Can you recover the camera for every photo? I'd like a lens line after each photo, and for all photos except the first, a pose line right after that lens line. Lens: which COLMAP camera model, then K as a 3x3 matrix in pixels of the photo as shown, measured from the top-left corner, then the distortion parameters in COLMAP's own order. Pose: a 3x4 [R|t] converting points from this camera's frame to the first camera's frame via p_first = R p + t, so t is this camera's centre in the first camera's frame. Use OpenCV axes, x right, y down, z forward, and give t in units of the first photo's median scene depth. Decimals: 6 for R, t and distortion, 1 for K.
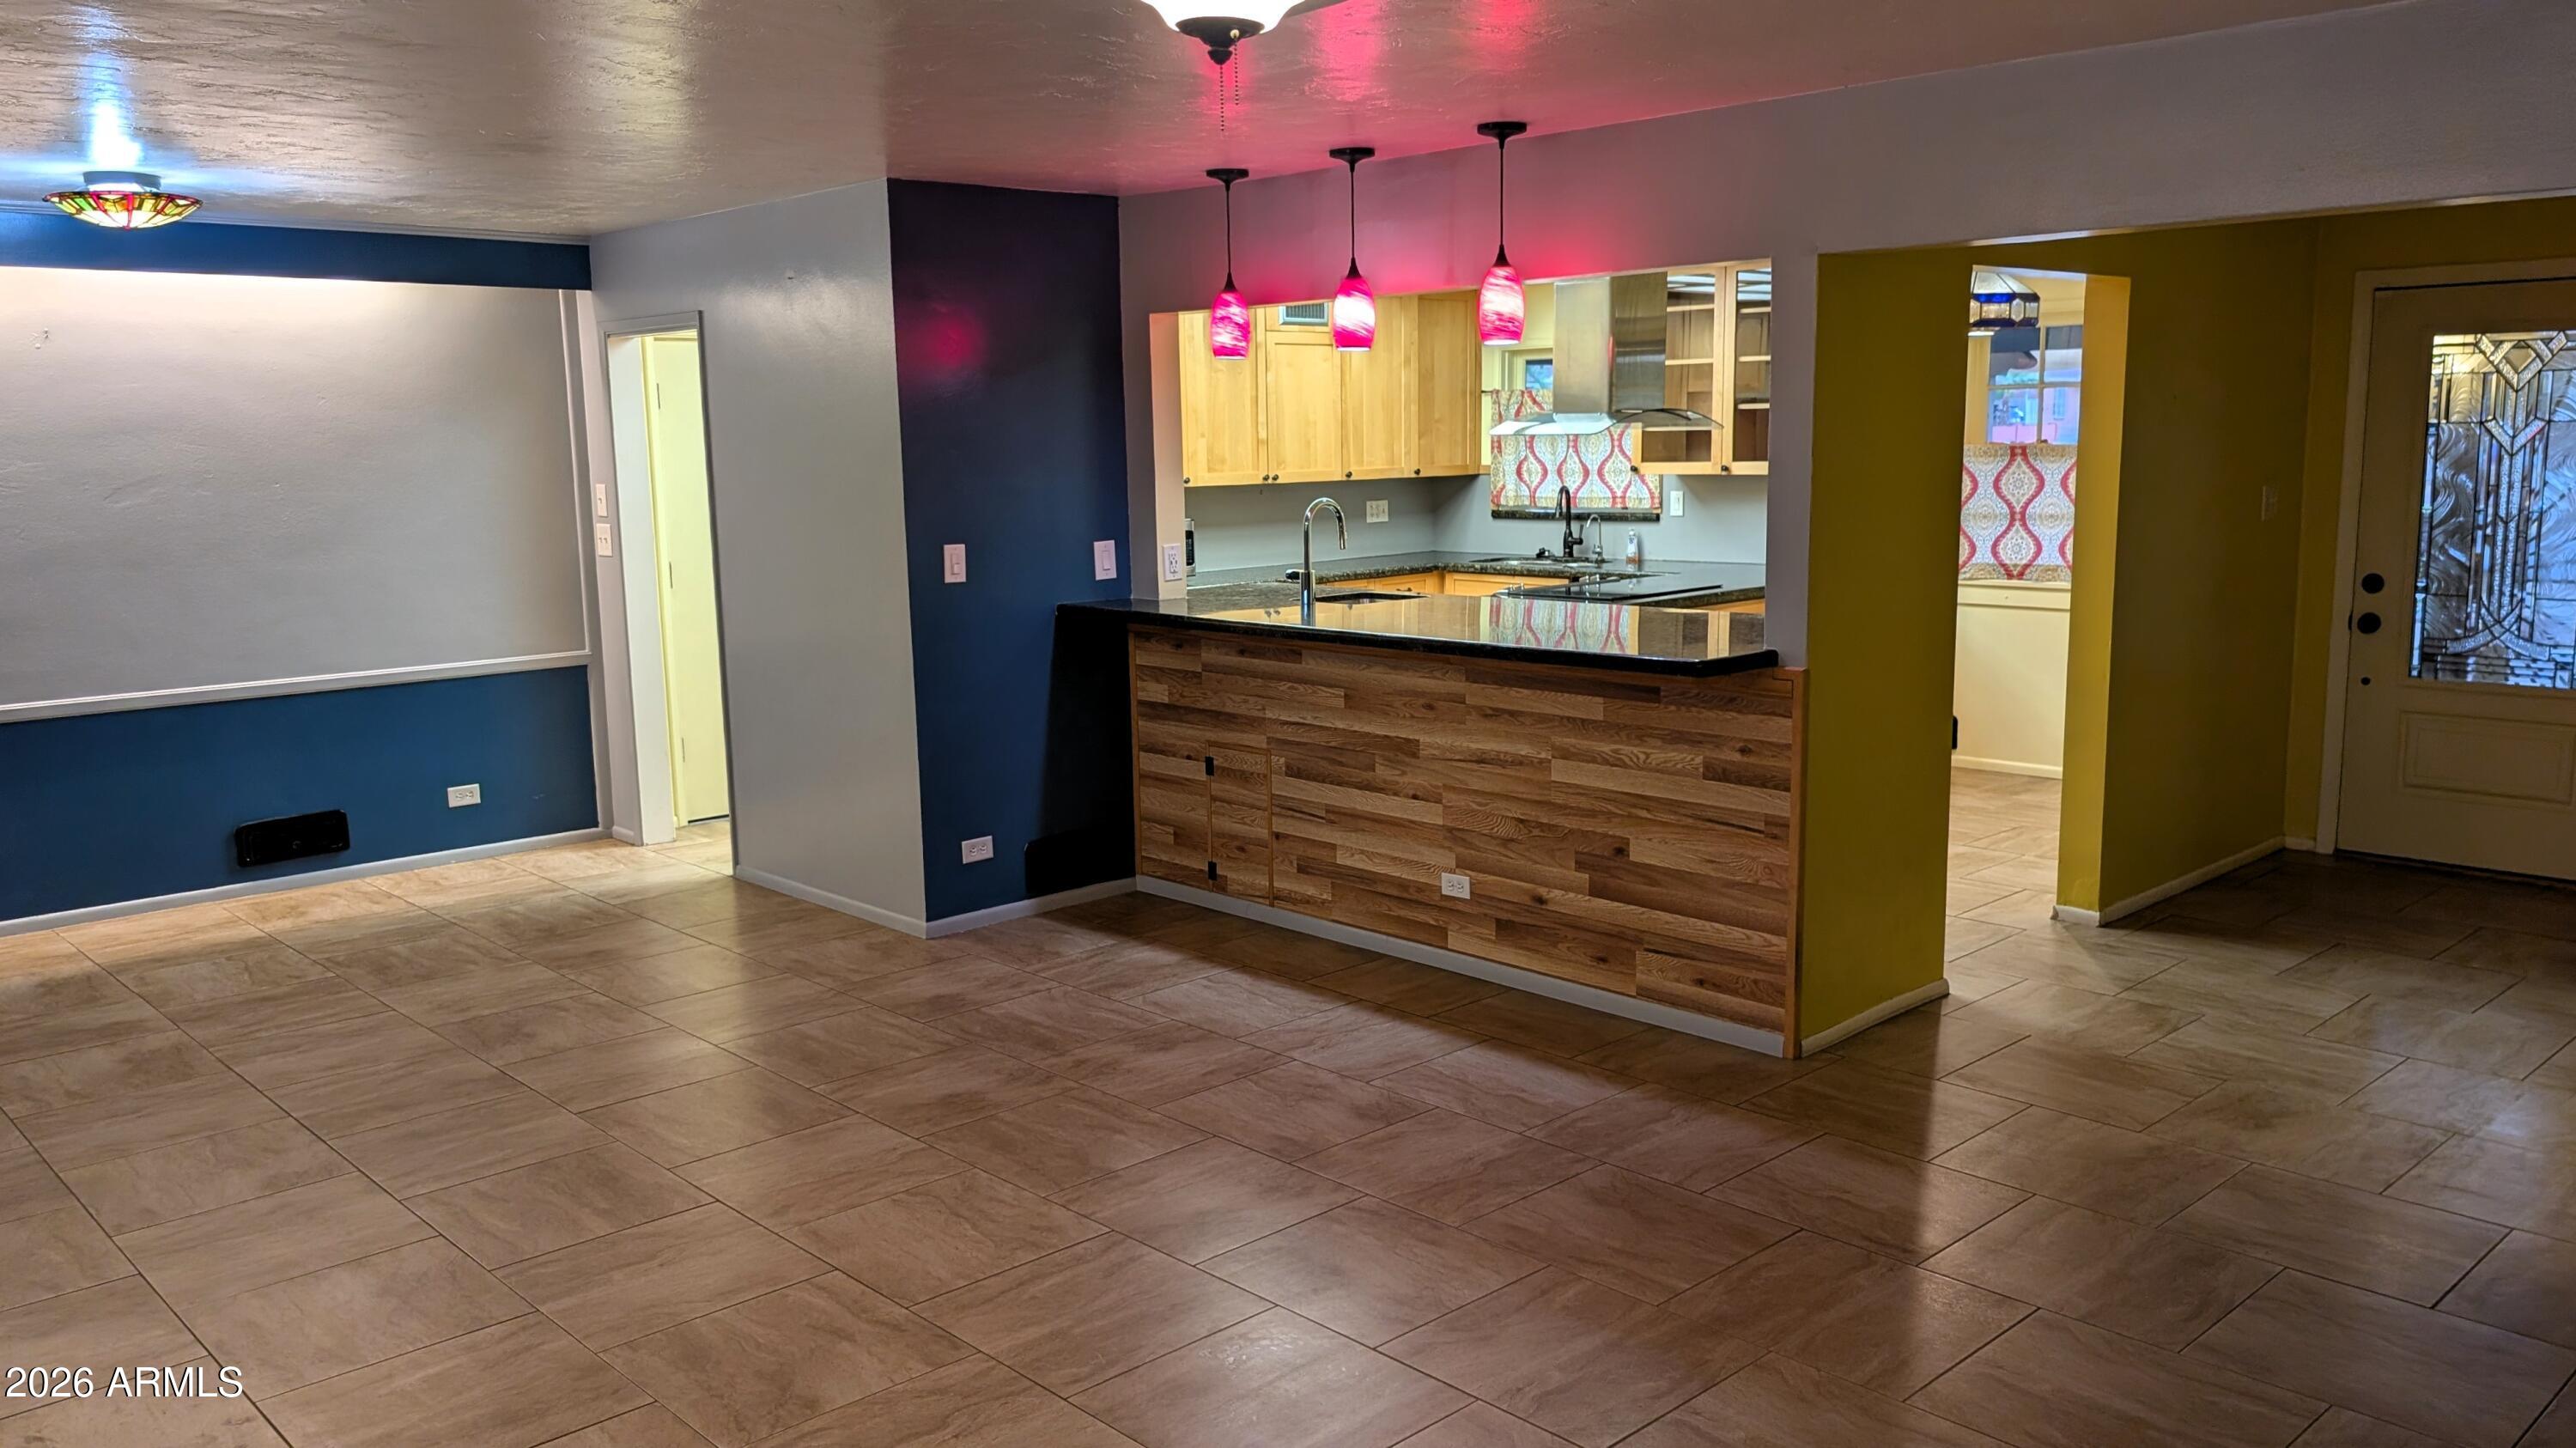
lens RADIAL K [[1915.7, 0, 1288.8], [0, 1915.7, 724.3], [0, 0, 1]] dist [0.012558, 0.001120]
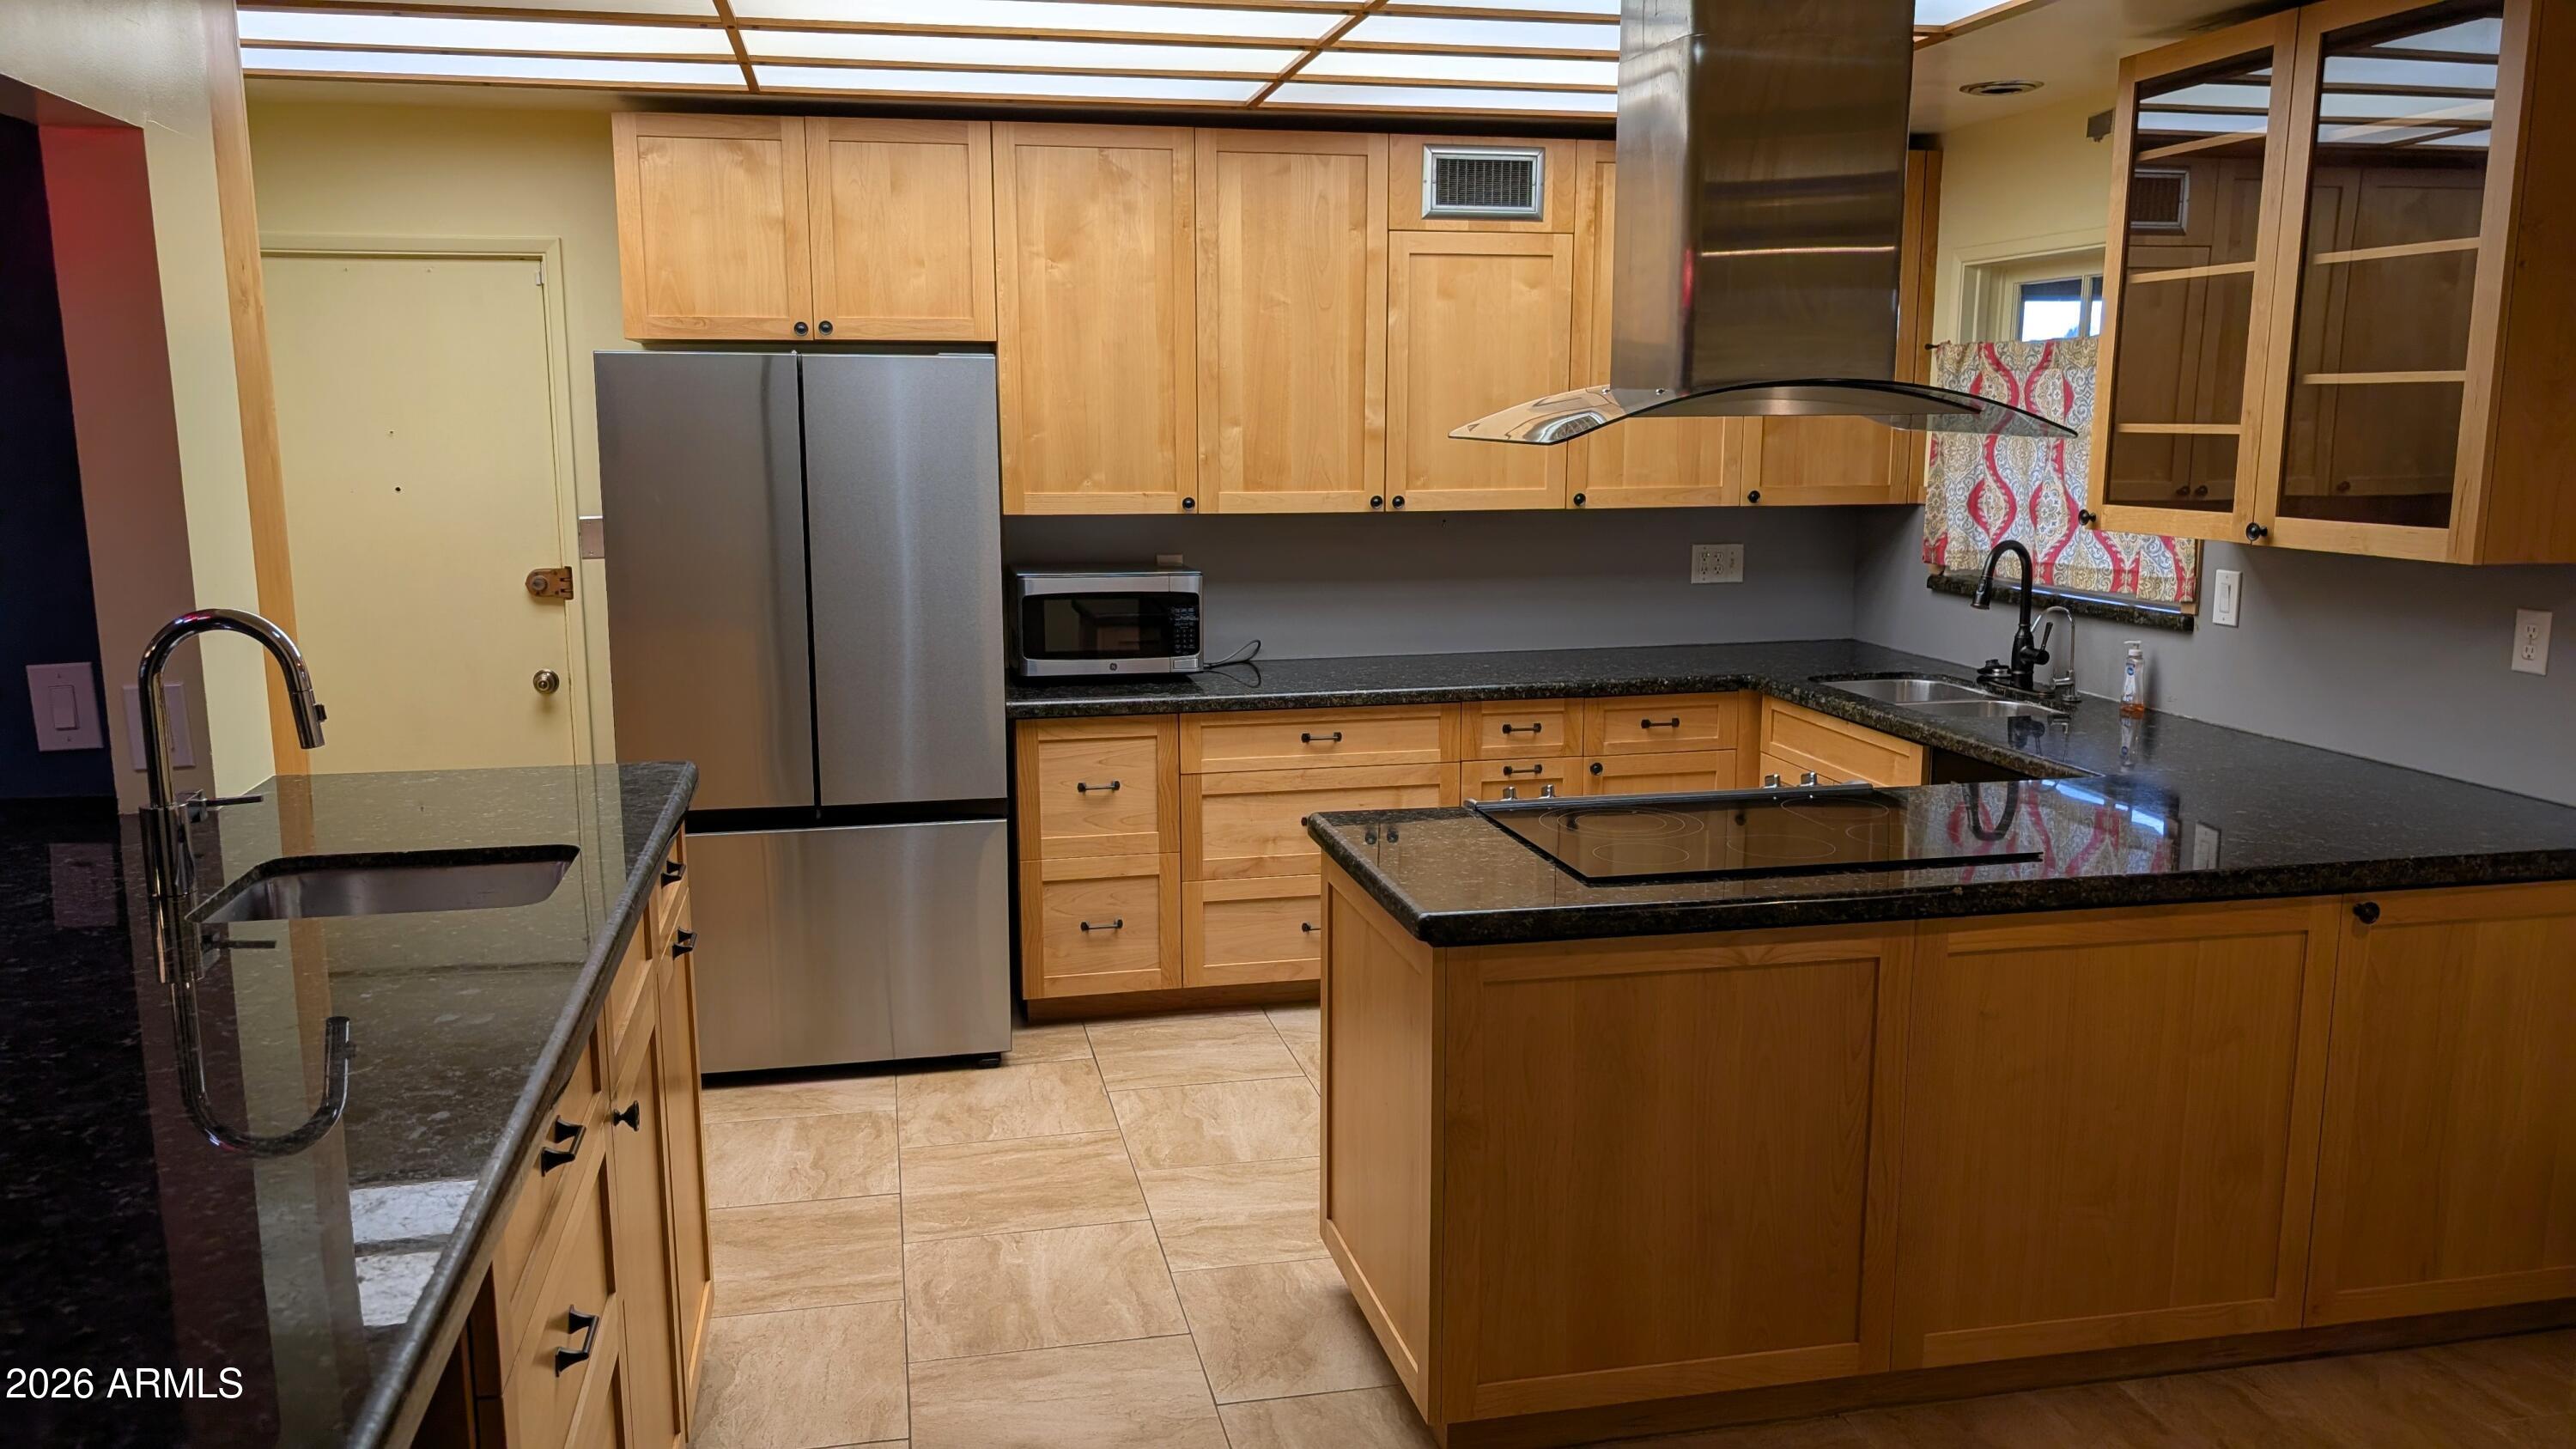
lens RADIAL K [[1915.8, 0, 1282.5], [0, 1915.8, 729.6], [0, 0, 1]] dist [0.012558, 0.001120]
pose [[0.849904, 0.106608, -0.516041, 0.246002], [-0.094960, 0.994274, 0.049010, -0.084409], [0.518311, 0.007350, 0.855161, 0.497282]]
